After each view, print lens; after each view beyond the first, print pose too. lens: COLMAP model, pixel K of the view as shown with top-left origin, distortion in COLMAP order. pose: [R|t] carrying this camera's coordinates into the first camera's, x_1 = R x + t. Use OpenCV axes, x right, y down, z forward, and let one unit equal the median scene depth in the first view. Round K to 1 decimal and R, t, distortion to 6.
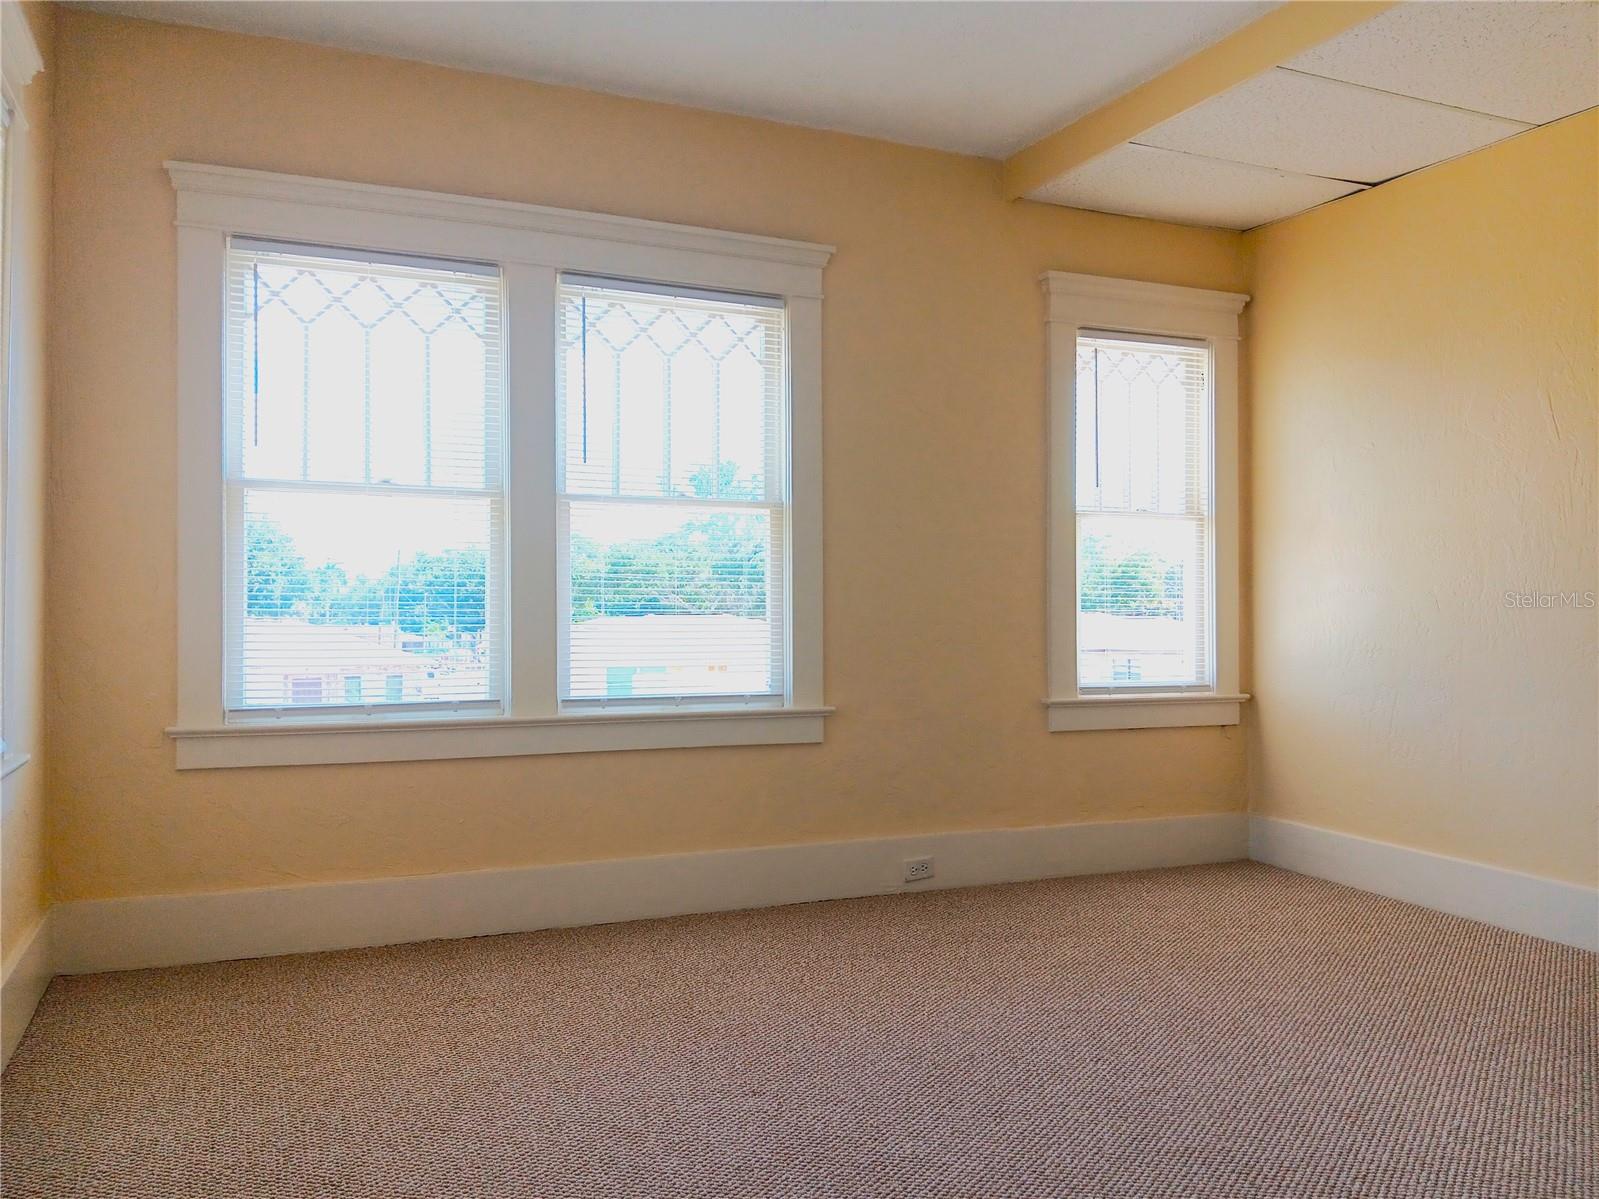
lens RADIAL K [[1343.0, 0, 842.1], [0, 1343.0, 617.2], [0, 0, 1]] dist [0.142901, -0.271079]
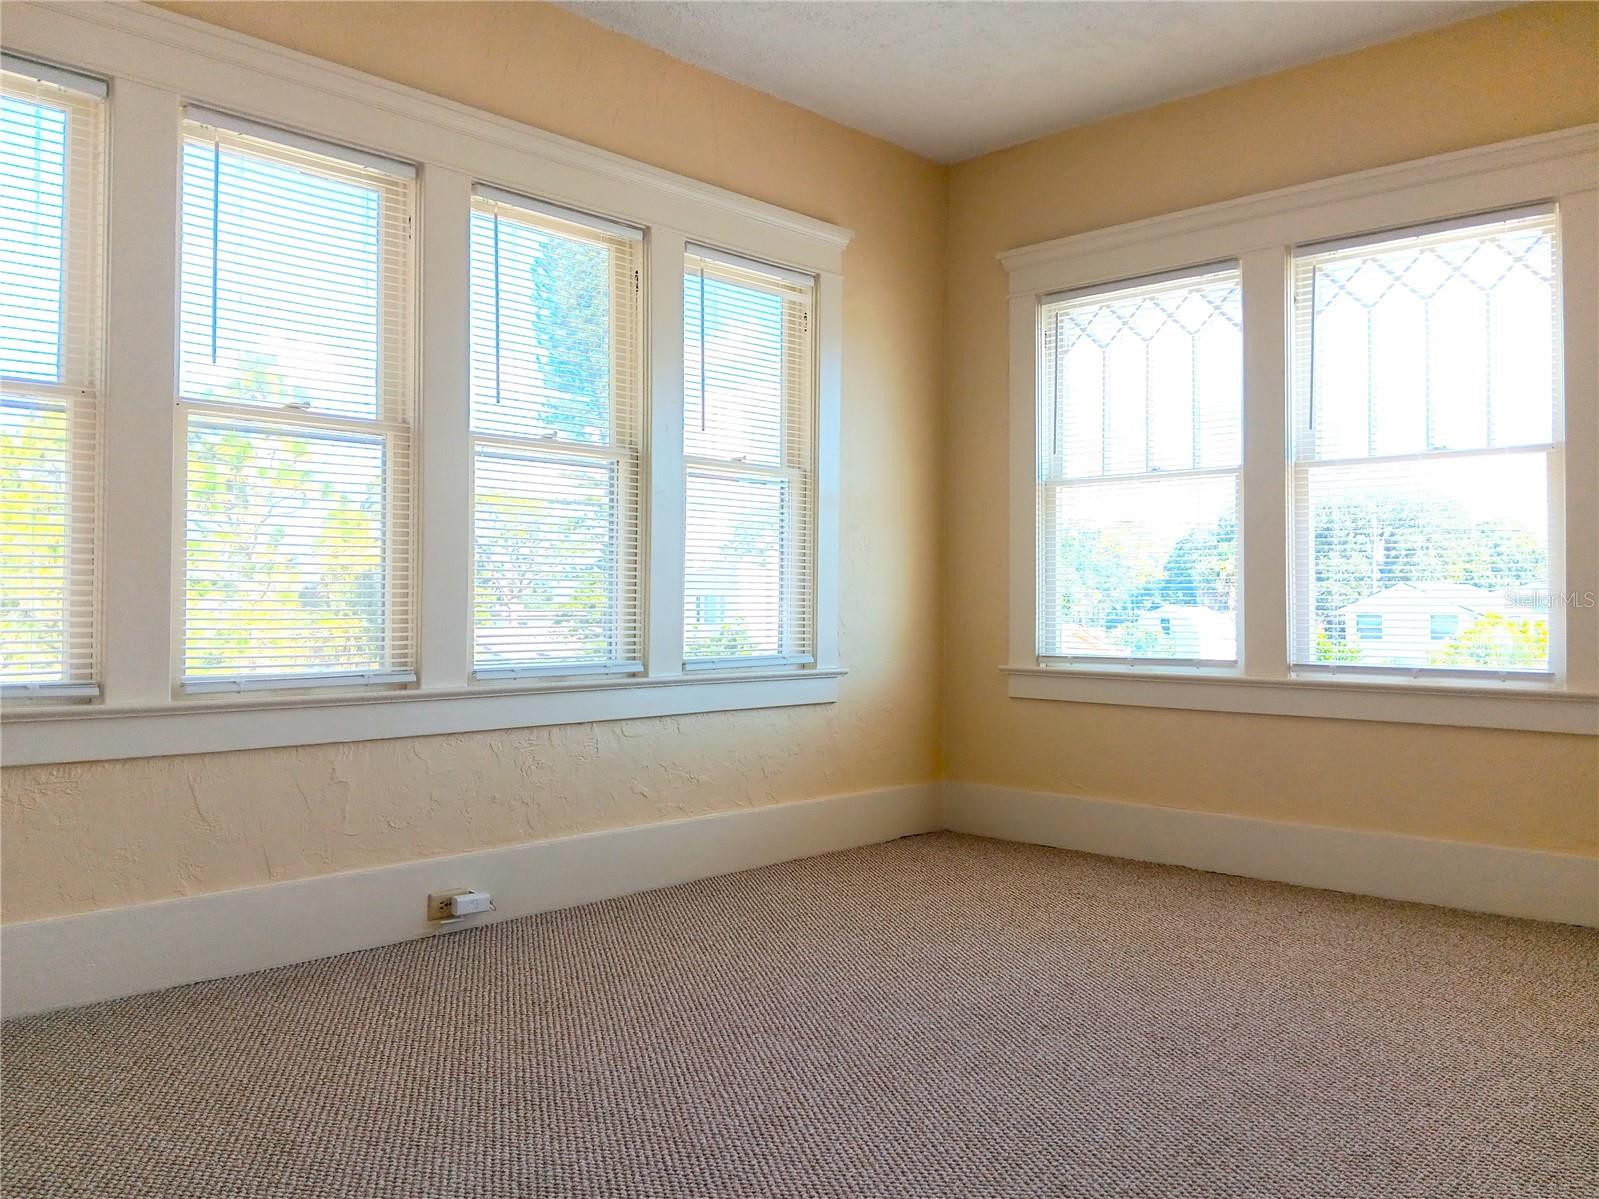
lens RADIAL K [[1326.4, 0, 799.5], [0, 1326.4, 599.5], [0, 0, 1]] dist [0.130978, -0.251022]
pose [[0.375699, 0.004905, -0.926729, 0.609331], [0.008341, 0.999928, 0.008674, 0.000154], [0.926704, -0.010989, 0.375631, 0.275066]]
